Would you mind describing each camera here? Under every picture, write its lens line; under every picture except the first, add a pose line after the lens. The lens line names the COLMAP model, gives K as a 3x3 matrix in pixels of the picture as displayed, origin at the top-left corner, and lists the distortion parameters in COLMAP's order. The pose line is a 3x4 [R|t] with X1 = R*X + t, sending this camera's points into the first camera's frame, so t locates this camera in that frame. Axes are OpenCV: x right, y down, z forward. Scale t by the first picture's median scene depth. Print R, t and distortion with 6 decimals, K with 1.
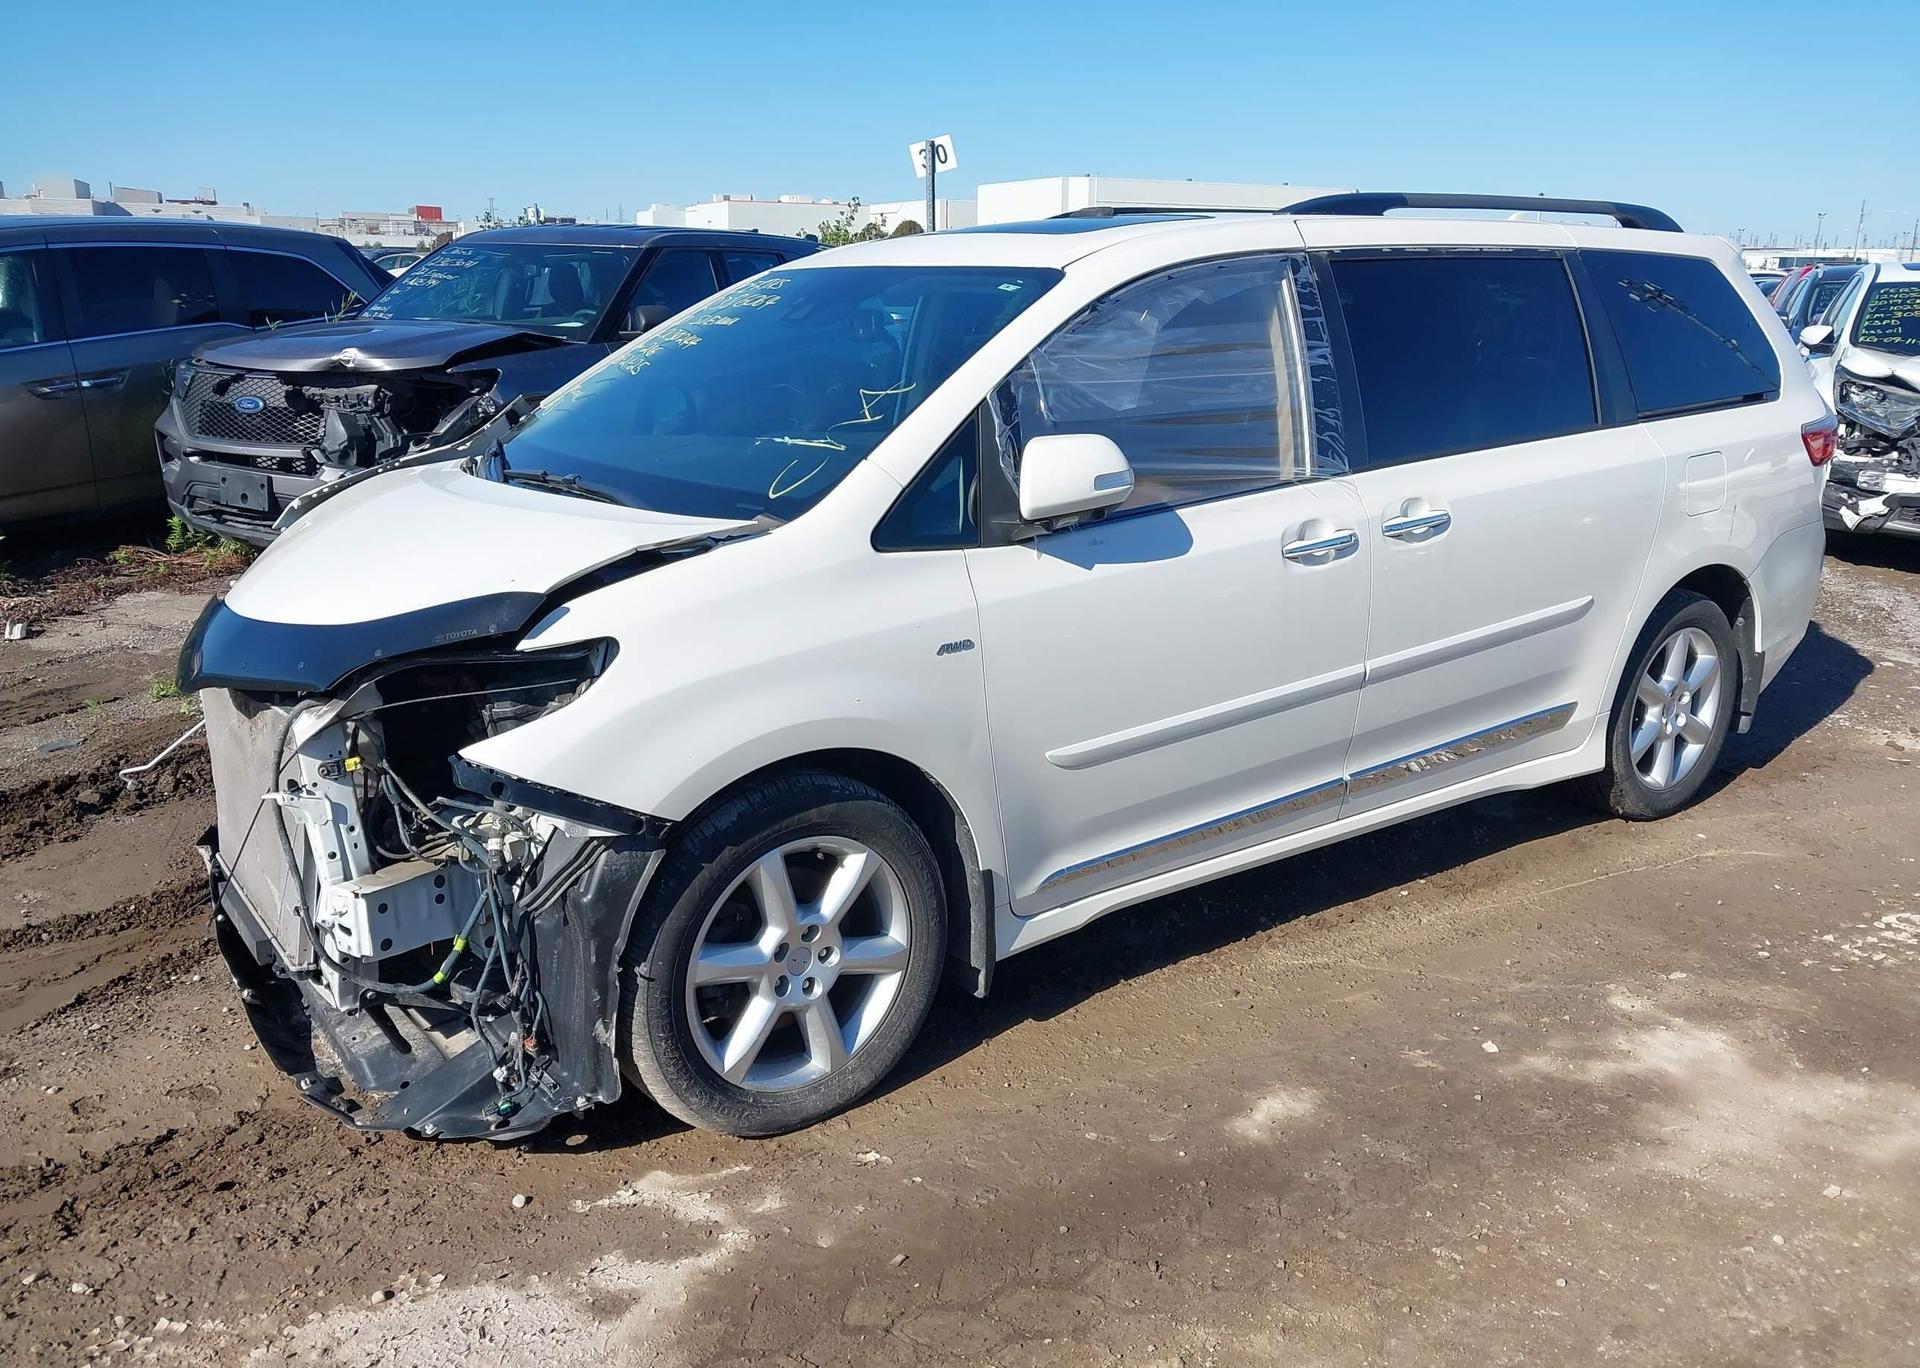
lens RADIAL K [[1460.4, 0, 932.0], [0, 1460.4, 692.5], [0, 0, 1]] dist [0.022730, -0.020308]
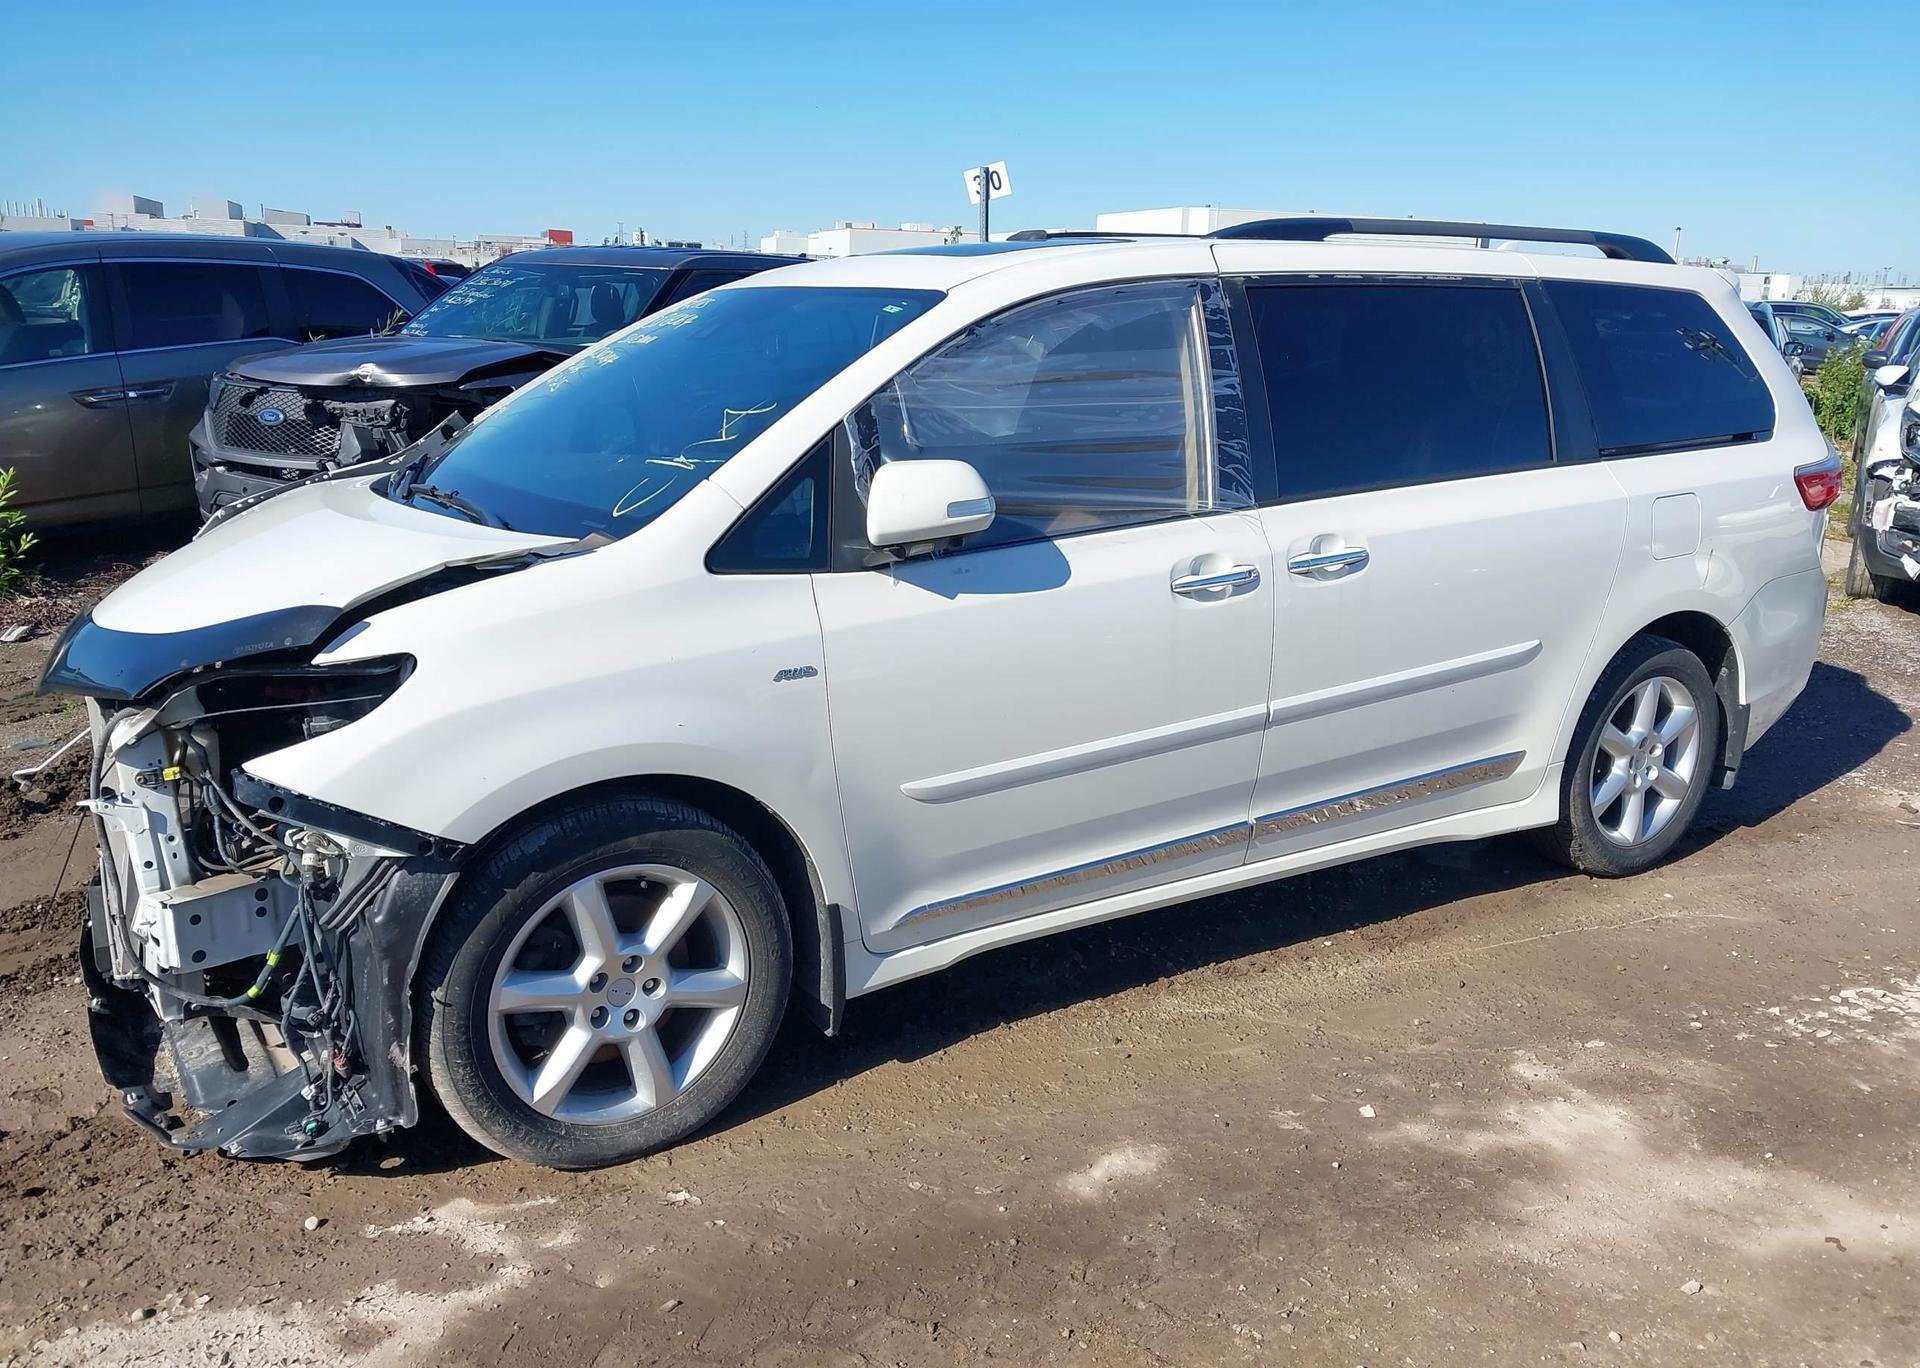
lens RADIAL K [[1456.8, 0, 948.8], [0, 1456.8, 694.5], [0, 0, 1]] dist [0.022923, -0.017349]
pose [[0.997558, 0.030505, -0.062824, 0.170314], [-0.031494, 0.999394, -0.014801, -0.006112], [0.062334, 0.016743, 0.997915, 0.033737]]
